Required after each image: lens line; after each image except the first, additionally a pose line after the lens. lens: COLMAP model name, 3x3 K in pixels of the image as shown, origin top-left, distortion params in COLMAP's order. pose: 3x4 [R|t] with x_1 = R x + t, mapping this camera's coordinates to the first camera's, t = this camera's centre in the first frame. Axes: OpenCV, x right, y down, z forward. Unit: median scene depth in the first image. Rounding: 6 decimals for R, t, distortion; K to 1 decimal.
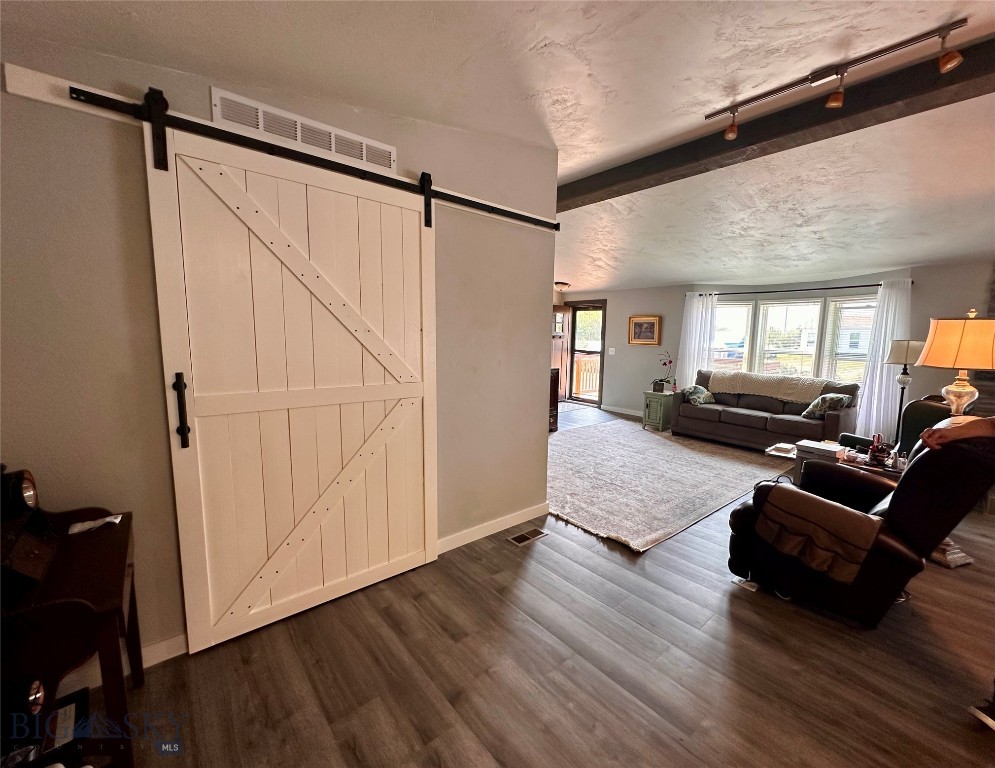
lens RADIAL K [[429.5, 0, 502.9], [0, 429.5, 383.9], [0, 0, 1]] dist [-0.028799, -0.000070]
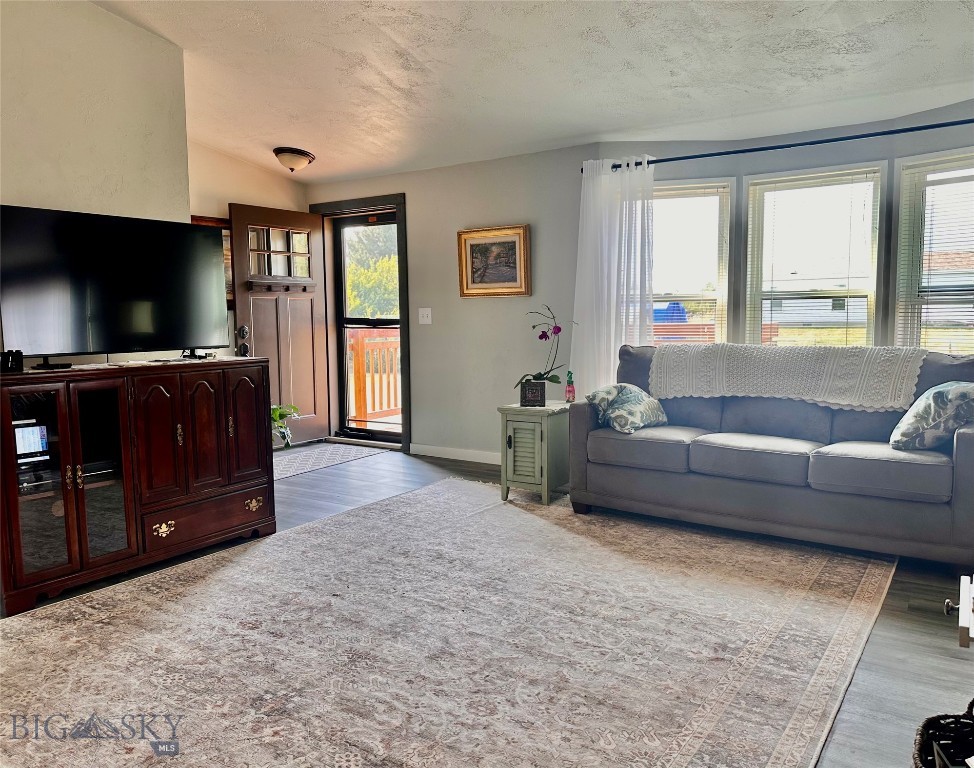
lens RADIAL K [[747.3, 0, 486.0], [0, 747.3, 385.3], [0, 0, 1]] dist [0.009727, -0.000330]
pose [[0.958881, -0.059858, 0.277426, 0.126270], [0.064631, 0.997876, -0.008083, 0.002806], [-0.276353, 0.025681, 0.960713, 0.335955]]
